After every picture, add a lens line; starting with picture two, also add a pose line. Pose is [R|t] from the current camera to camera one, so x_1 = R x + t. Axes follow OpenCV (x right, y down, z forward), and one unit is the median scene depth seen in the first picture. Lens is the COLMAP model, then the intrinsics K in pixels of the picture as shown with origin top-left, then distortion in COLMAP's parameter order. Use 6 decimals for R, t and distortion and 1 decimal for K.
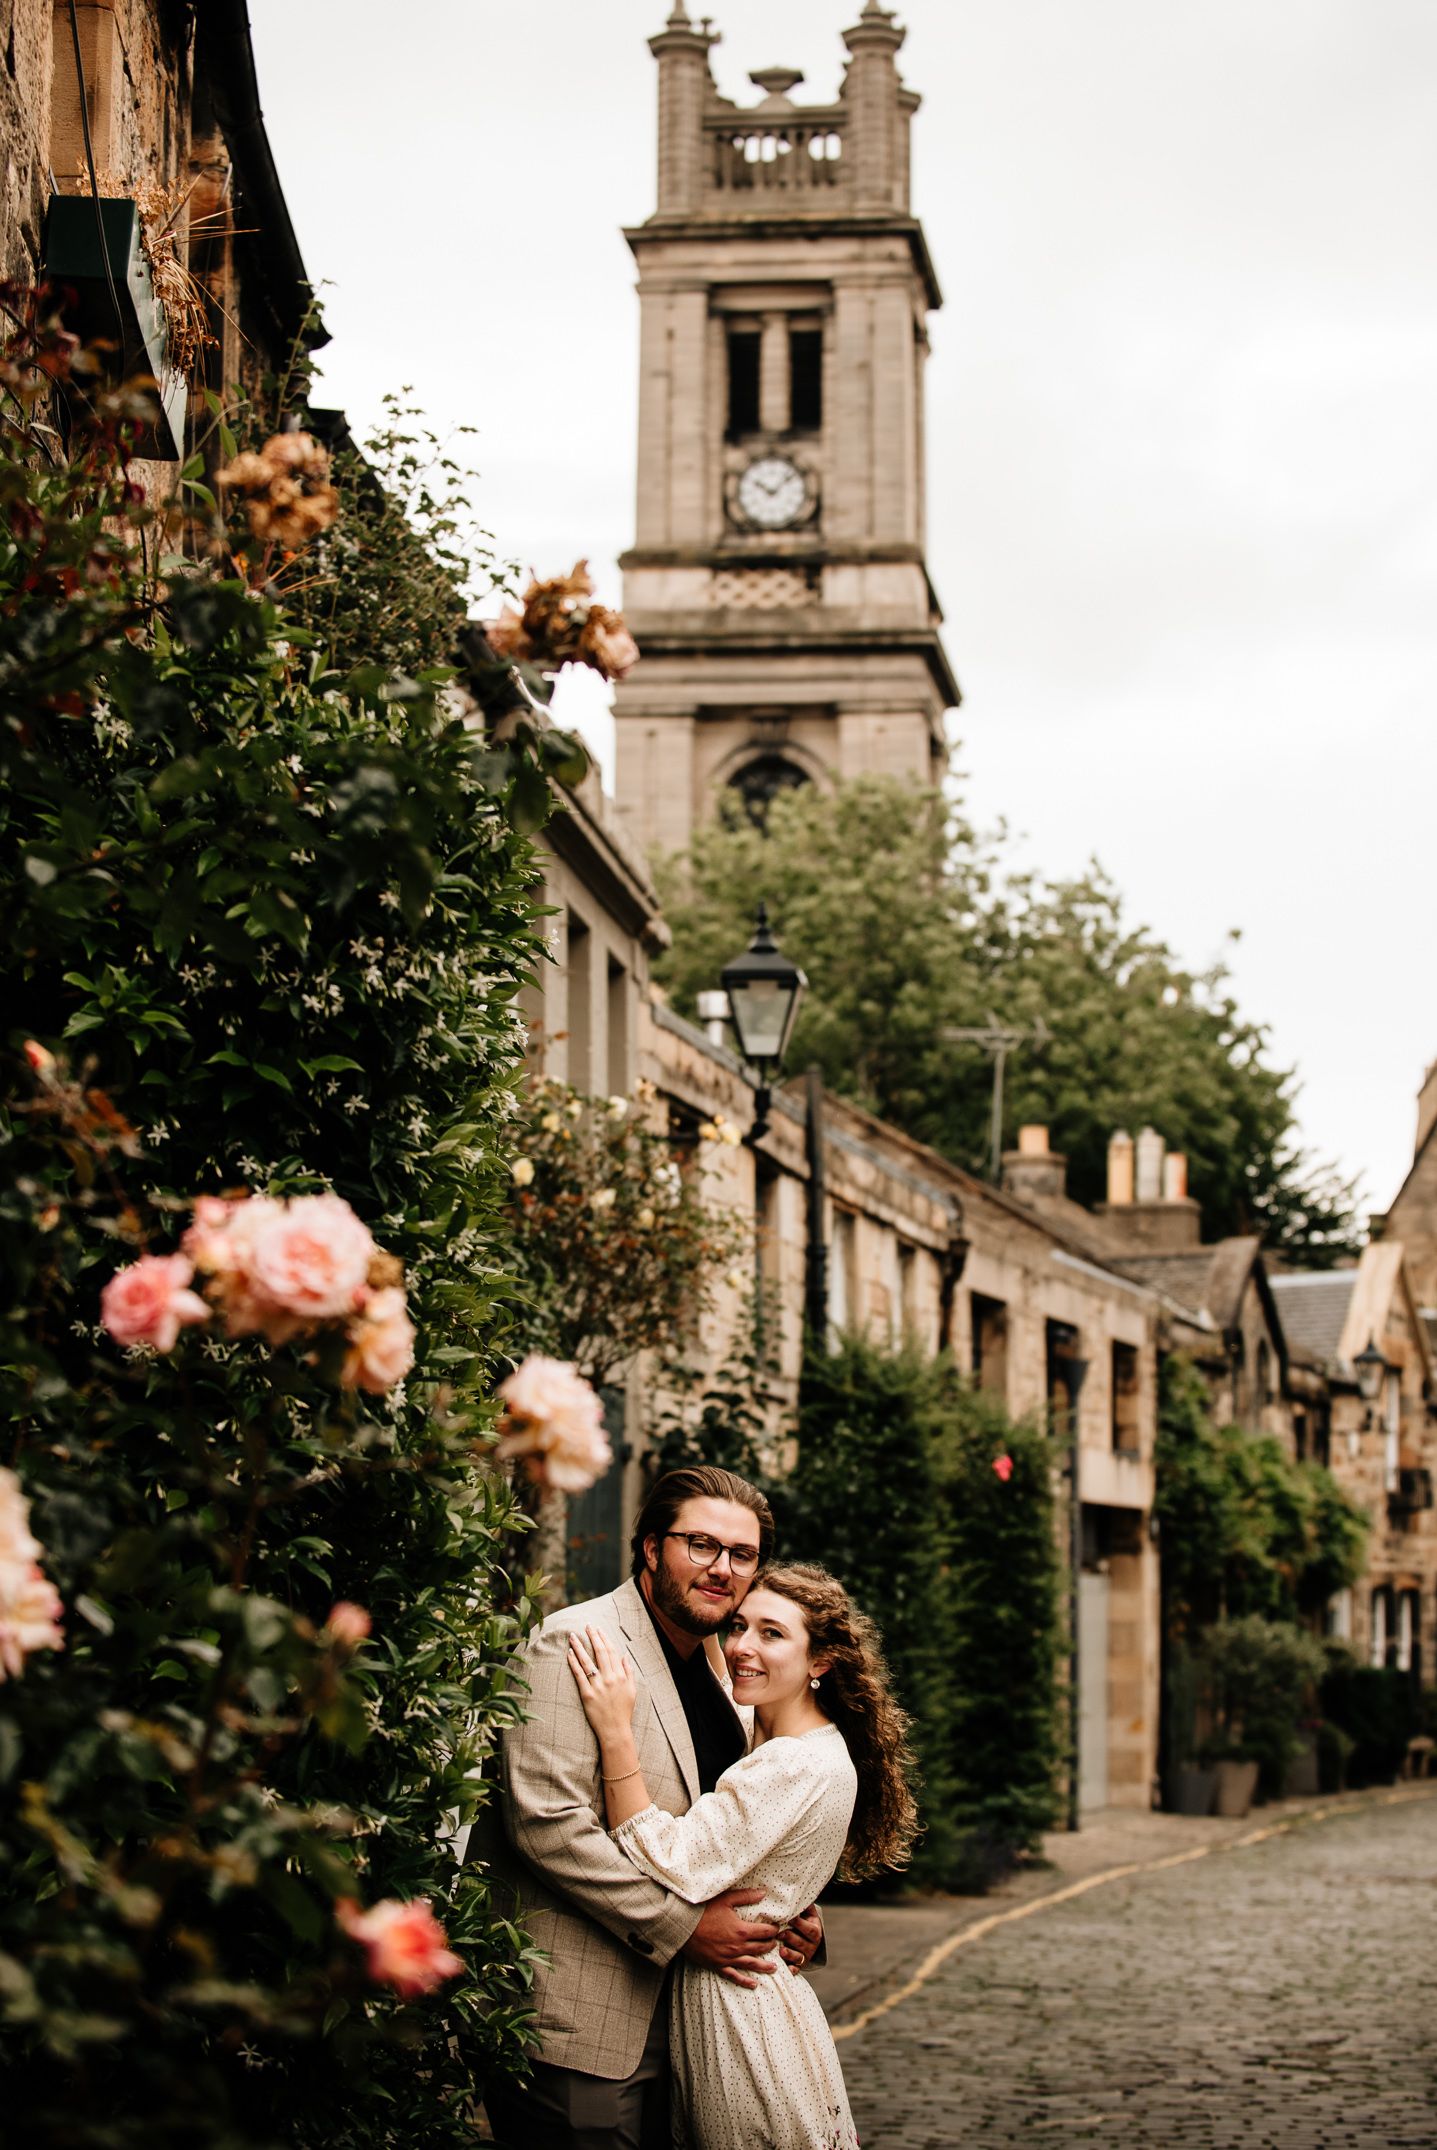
lens RADIAL K [[4528.2, 0, 712.4], [0, 4528.2, 1077.9], [0, 0, 1]] dist [-0.365770, -0.051101]
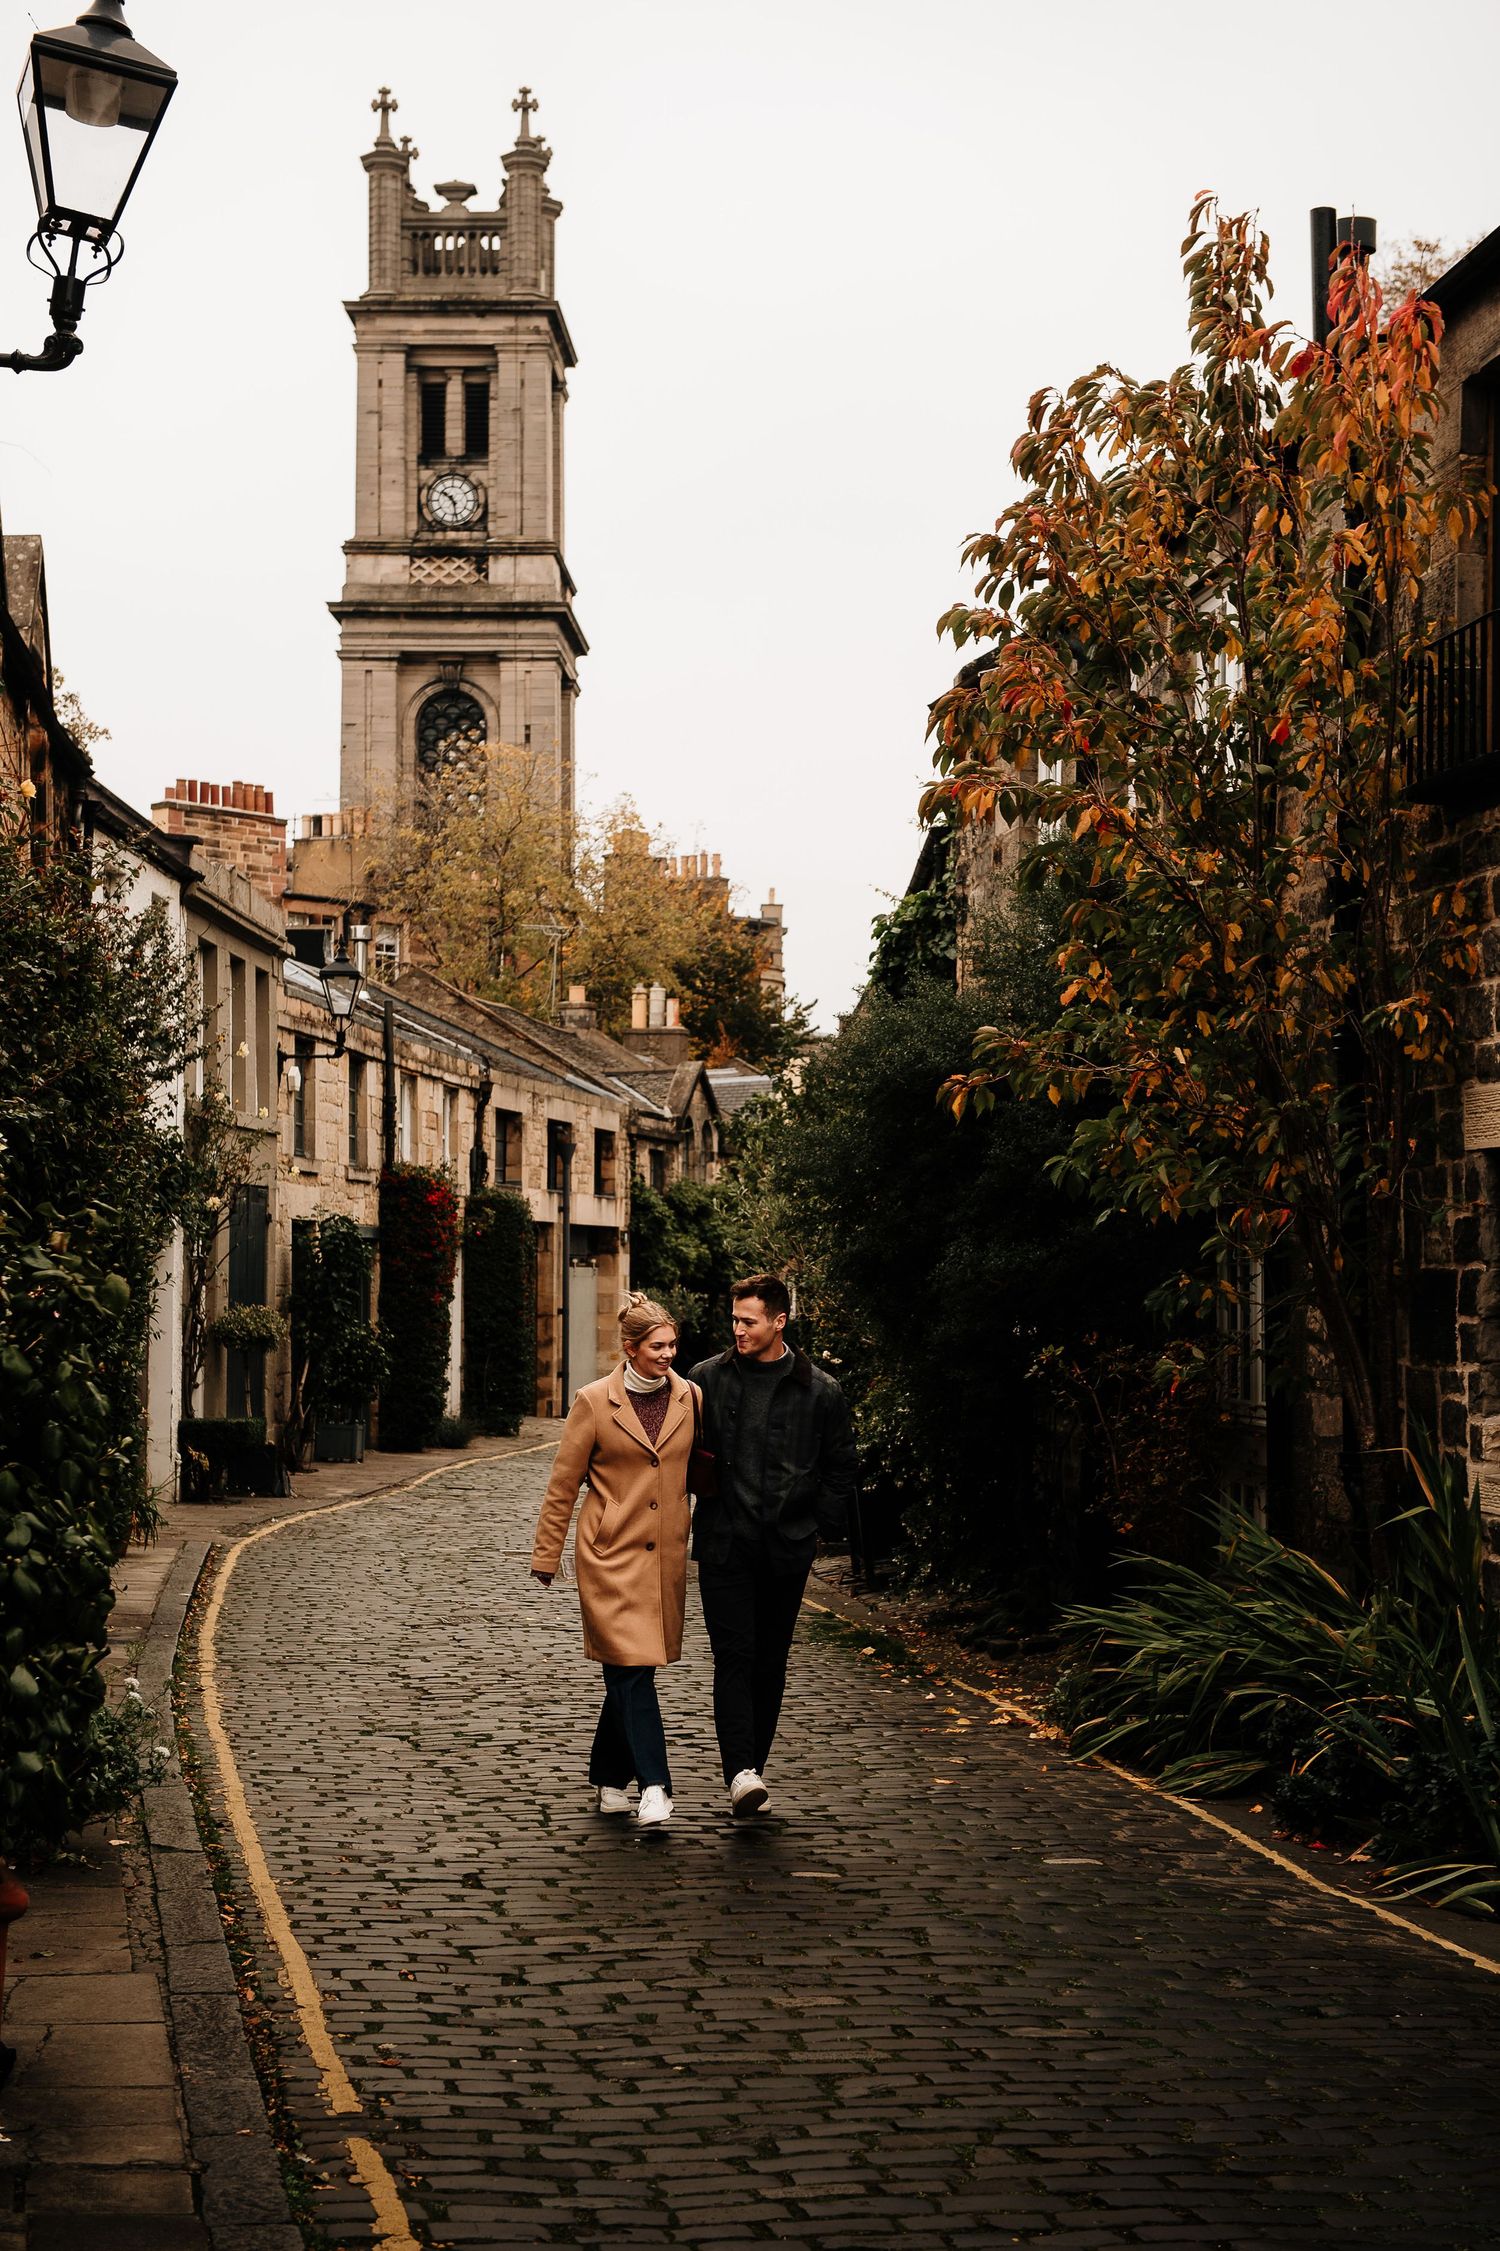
lens RADIAL K [[3379.2, 0, 752.7], [0, 3379.2, 1151.7], [0, 0, 1]] dist [0.136339, 0.071357]
pose [[0.996031, 0.001524, 0.088999, 0.012430], [-0.008970, 0.996482, 0.083322, -0.014833], [-0.088559, -0.083790, 0.992541, -0.100584]]
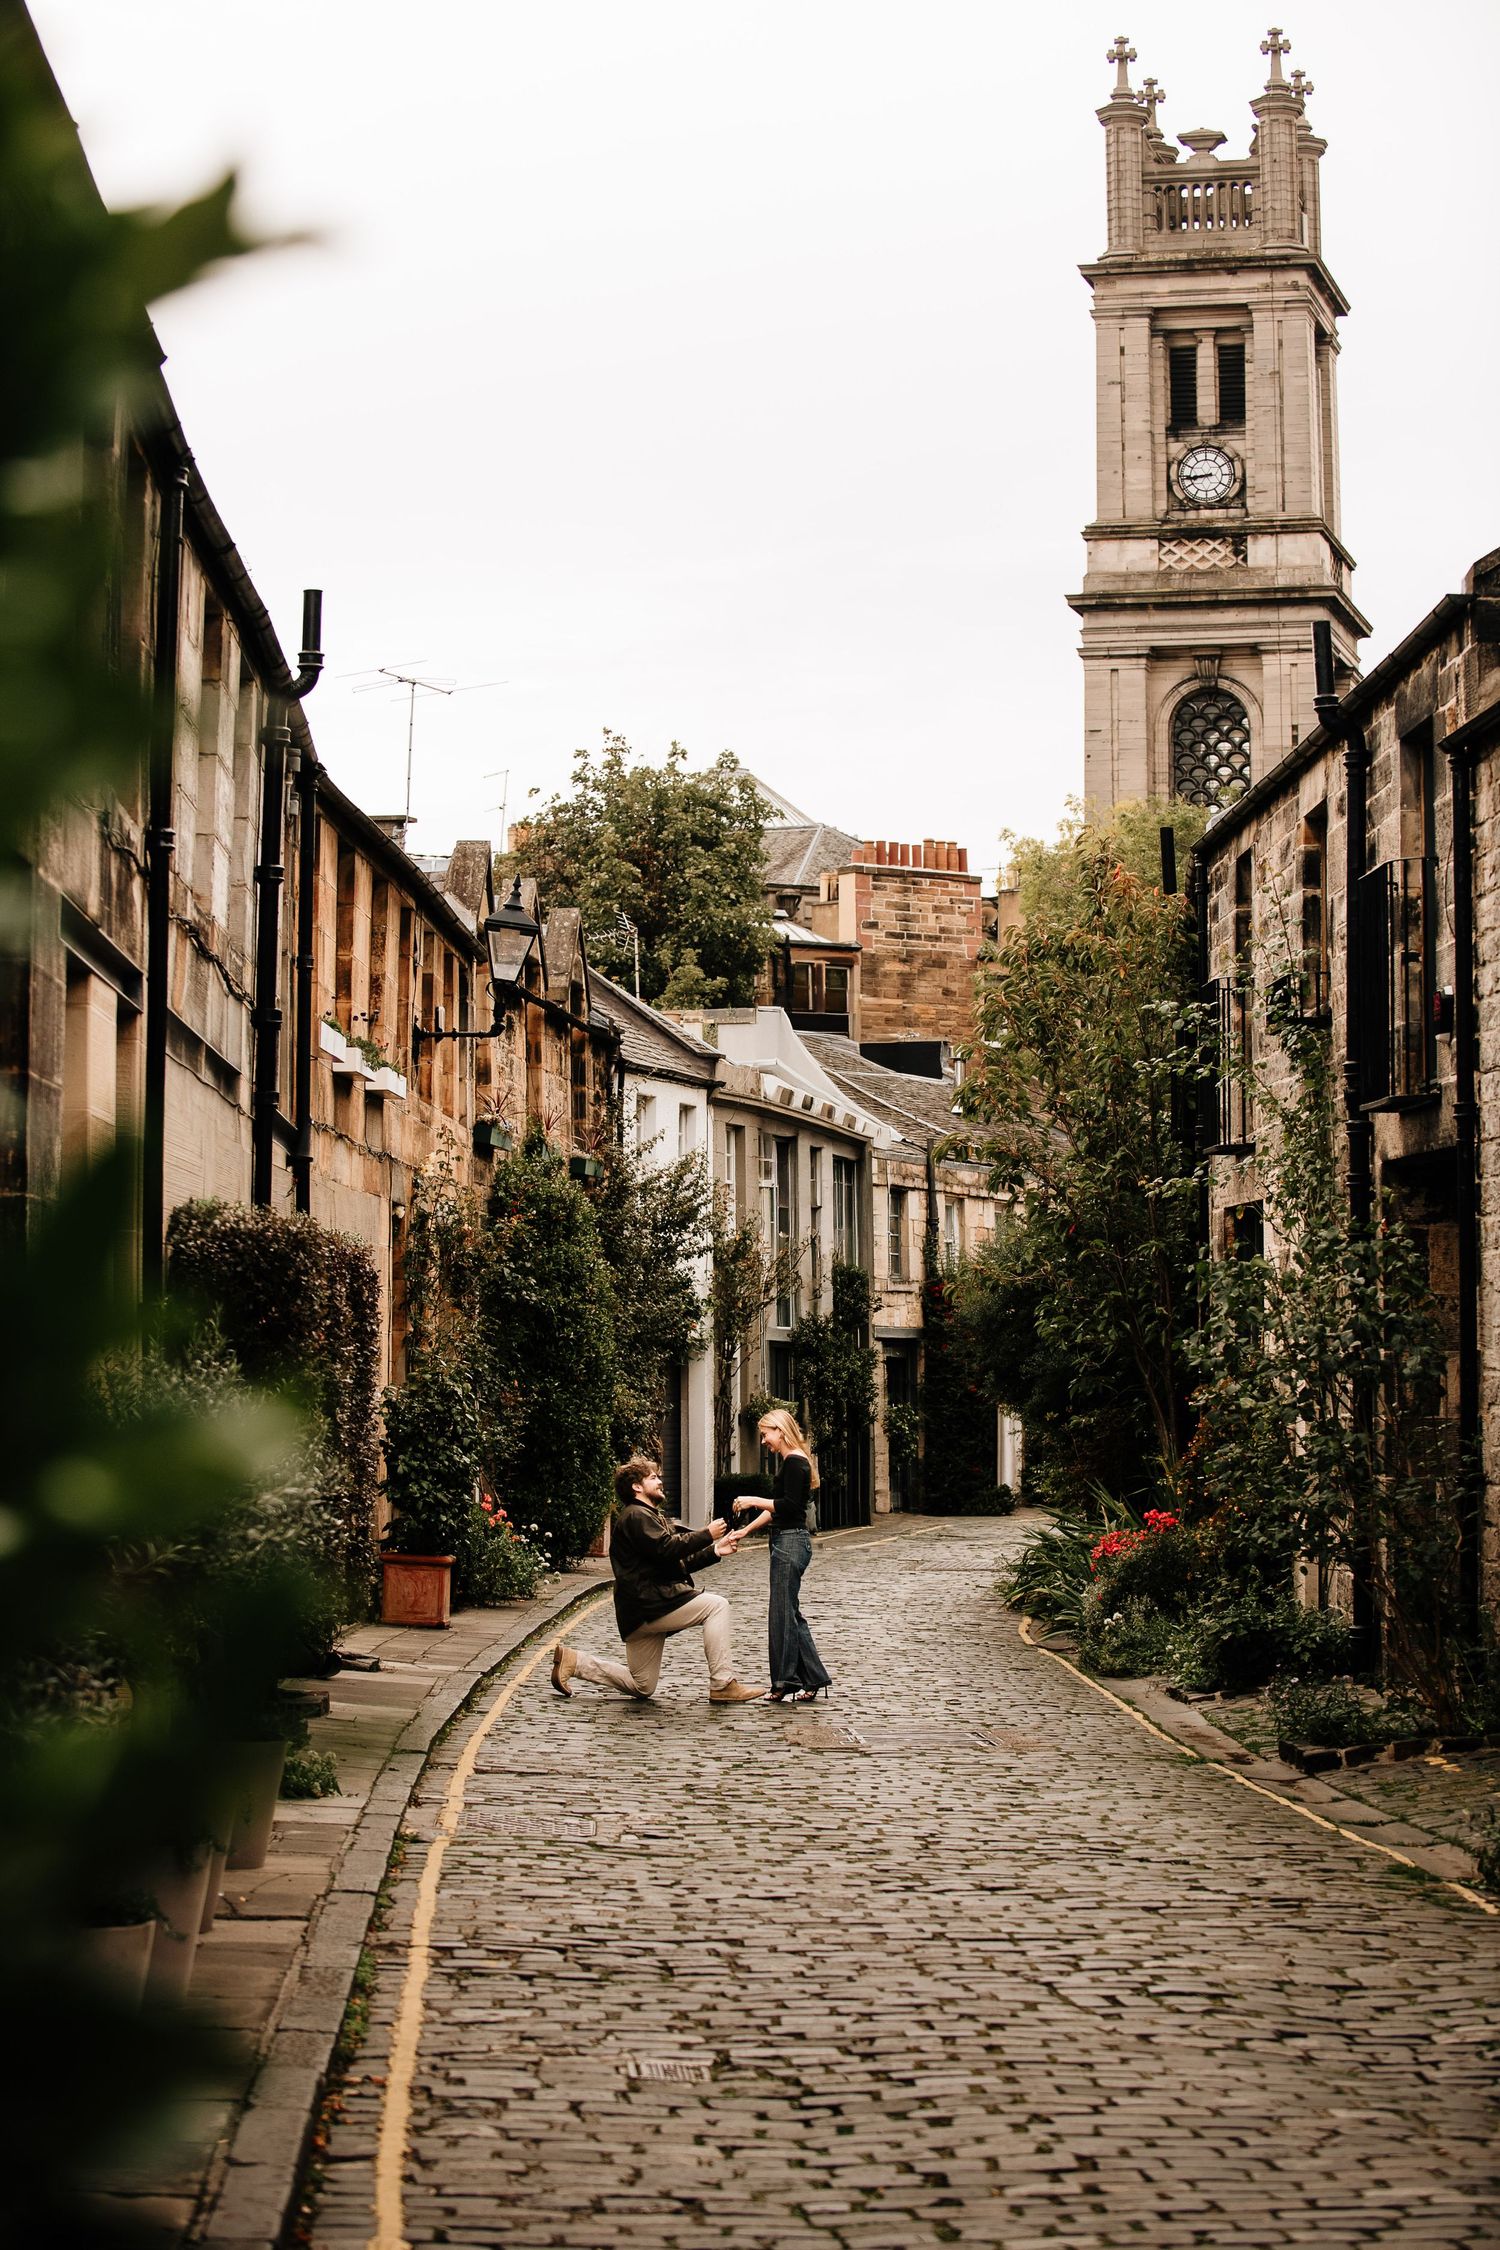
lens RADIAL K [[4767.5, 0, 746.8], [0, 4767.5, 1132.0], [0, 0, 1]] dist [-0.353673, -0.131725]
pose [[0.990298, -0.013864, -0.138269, 0.066394], [0.024006, 0.997119, 0.071952, -0.045309], [0.136873, -0.074573, 0.987778, -0.338127]]
